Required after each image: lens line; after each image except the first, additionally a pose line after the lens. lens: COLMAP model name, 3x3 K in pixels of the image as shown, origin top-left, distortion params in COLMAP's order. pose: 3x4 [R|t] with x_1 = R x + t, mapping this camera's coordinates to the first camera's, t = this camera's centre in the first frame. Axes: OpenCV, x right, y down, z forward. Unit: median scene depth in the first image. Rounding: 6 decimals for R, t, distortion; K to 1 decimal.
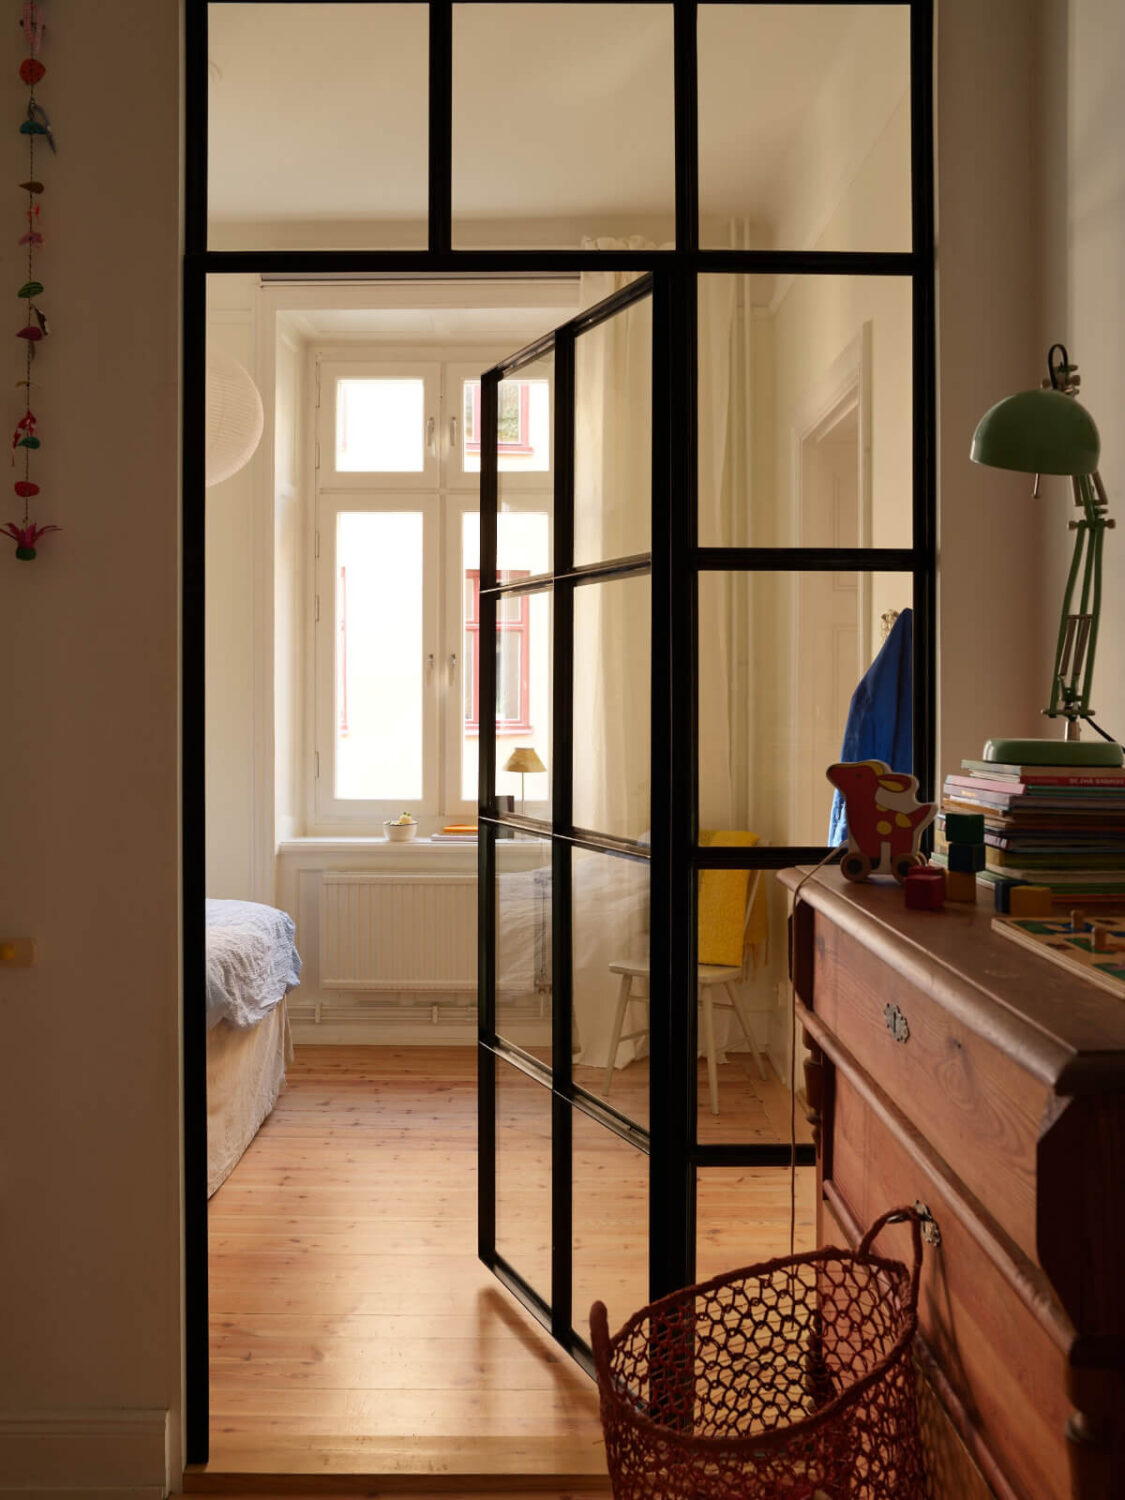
lens RADIAL K [[1280.6, 0, 556.4], [0, 1280.6, 680.0], [0, 0, 1]] dist [-0.029575, -0.003322]
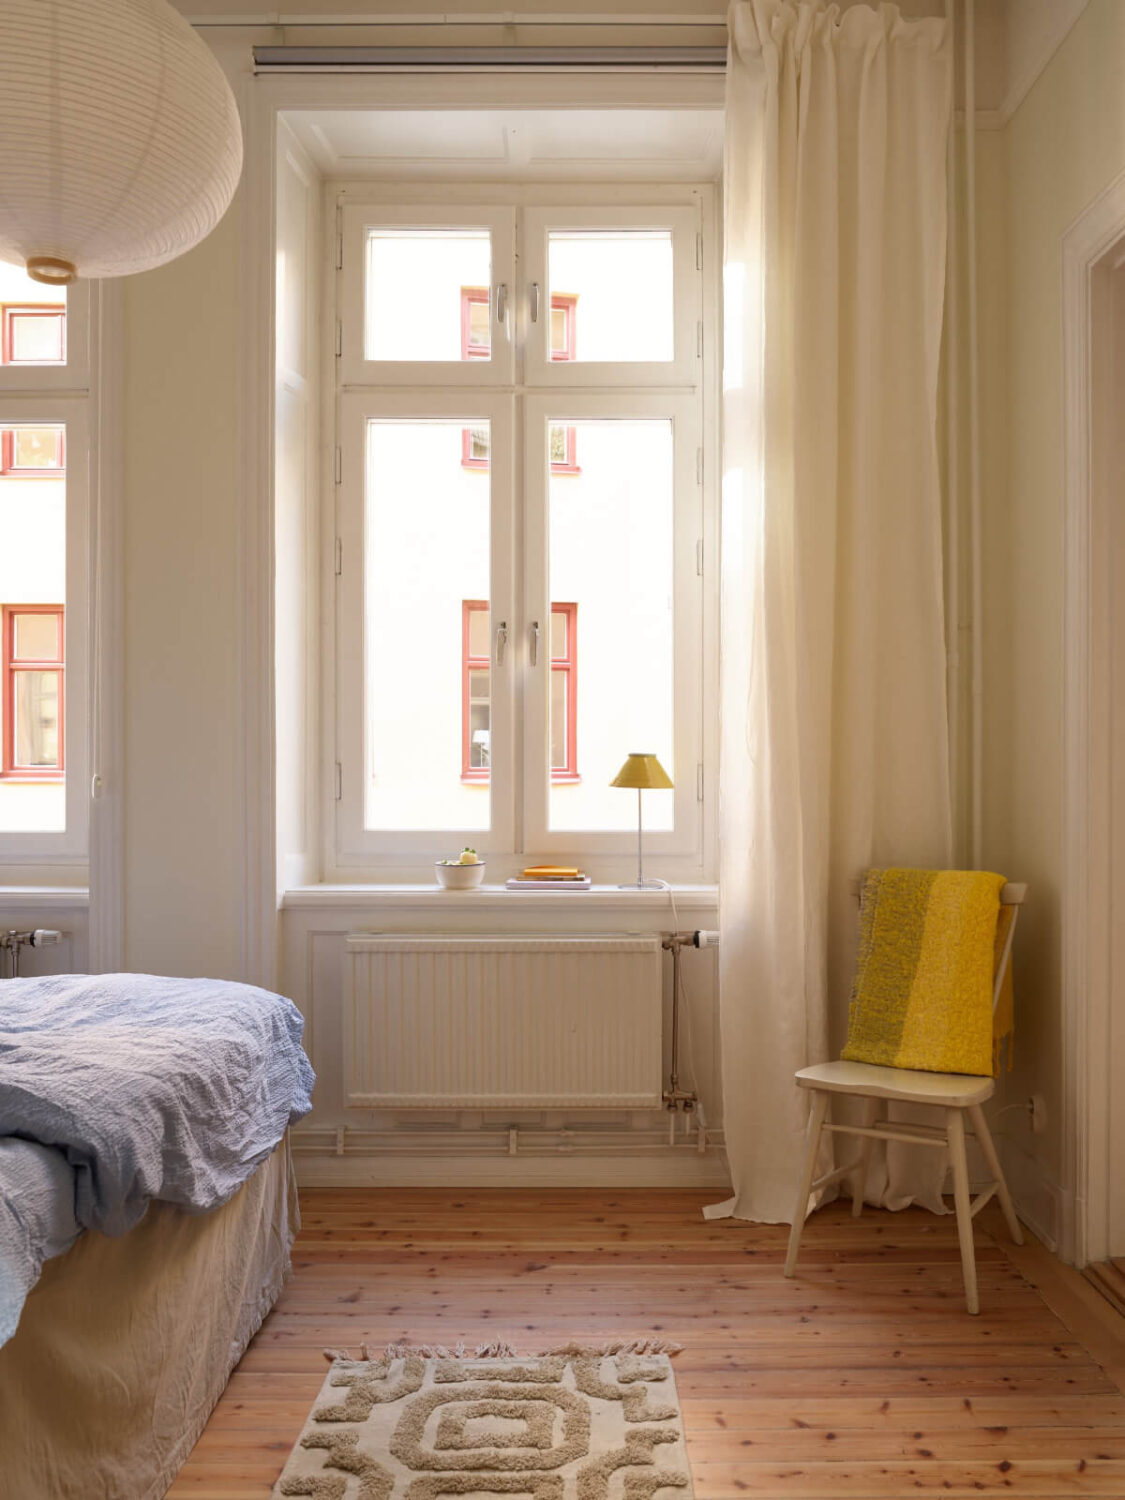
lens RADIAL K [[1282.0, 0, 615.0], [0, 1282.0, 763.4], [0, 0, 1]] dist [-0.037275, 0.031508]
pose [[0.999670, 0.000410, 0.025690, -0.057939], [-0.000788, 0.999891, 0.014716, 0.049032], [-0.025682, -0.014731, 0.999562, 0.317838]]
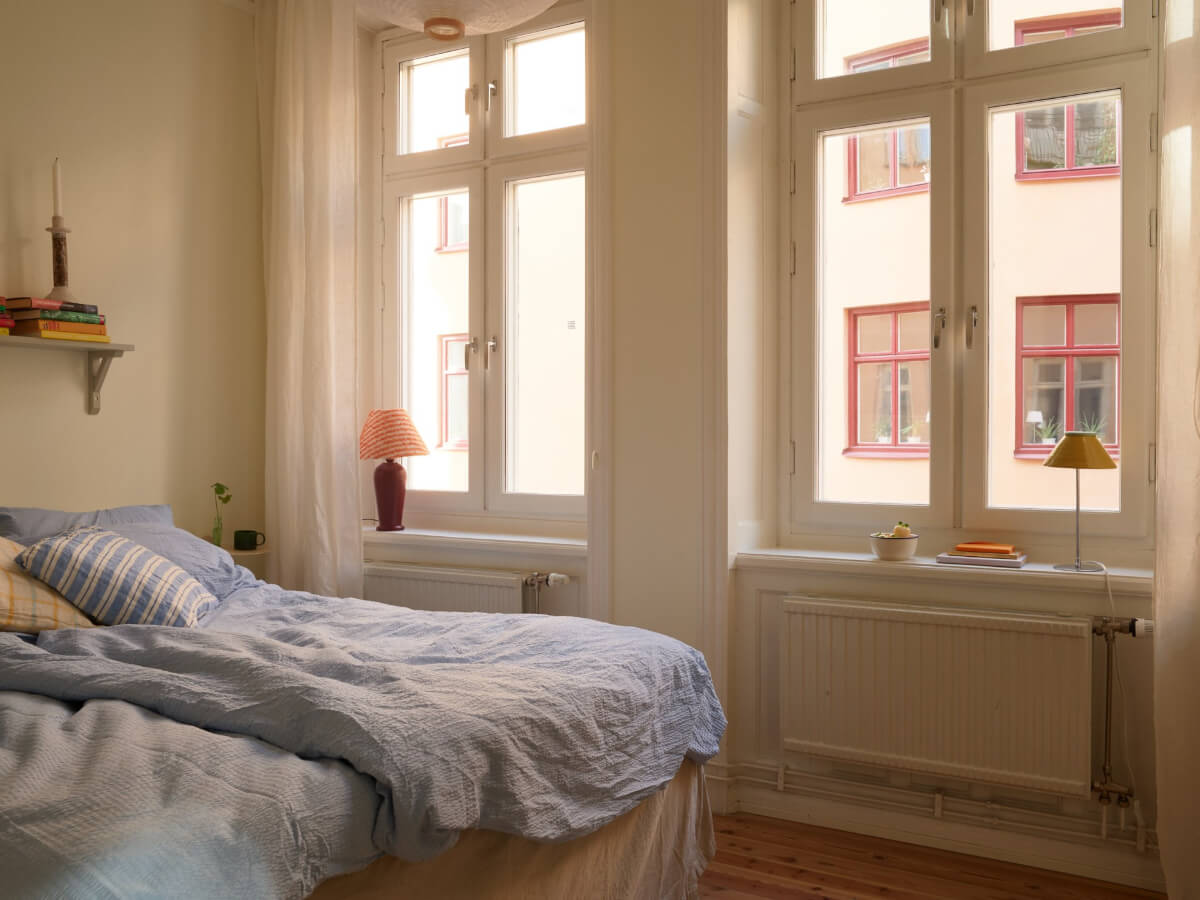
lens RADIAL K [[1025.6, 0, 608.7], [0, 1025.6, 445.2], [0, 0, 1]] dist [-0.037275, 0.031508]
pose [[0.878296, 0.004495, -0.478096, 0.014534], [0.005223, 0.999806, 0.018994, 0.048960], [0.478089, -0.019179, 0.878102, 0.416751]]
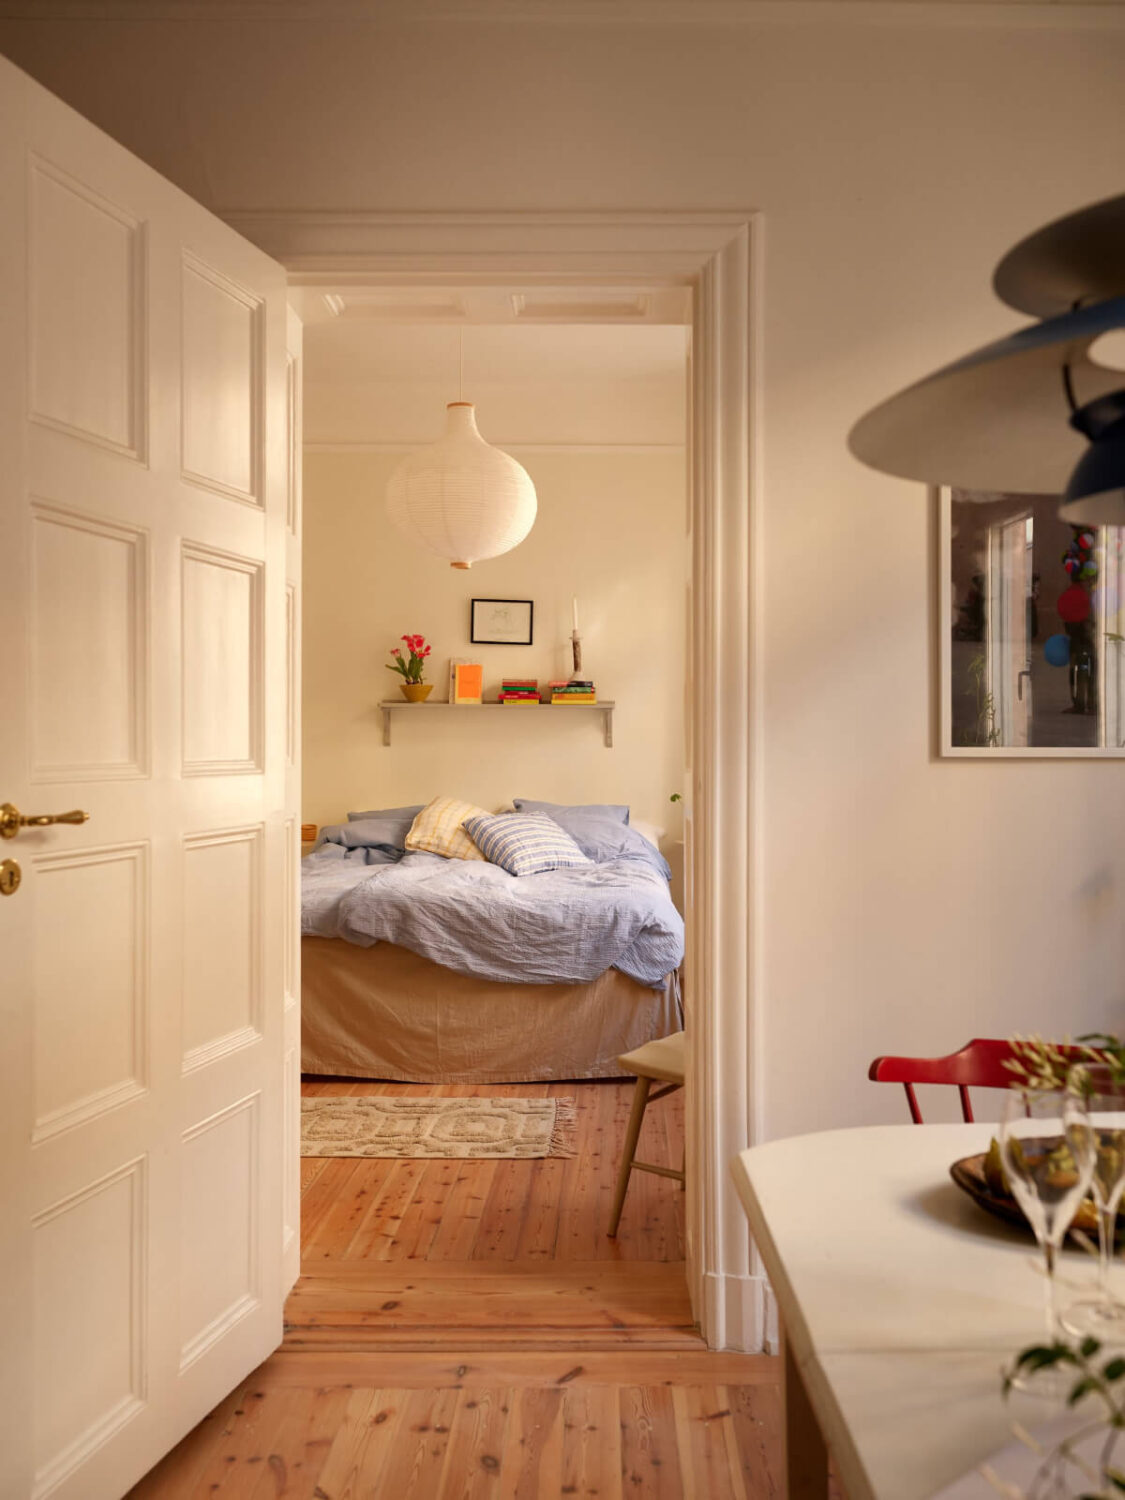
lens RADIAL K [[1282.0, 0, 615.0], [0, 1282.0, 763.4], [0, 0, 1]] dist [-0.037275, 0.031508]
pose [[0.016461, 0.019478, -0.999675, 0.754775], [0.003232, 0.999804, 0.019533, 0.030248], [0.999859, -0.003553, 0.016395, 0.831728]]
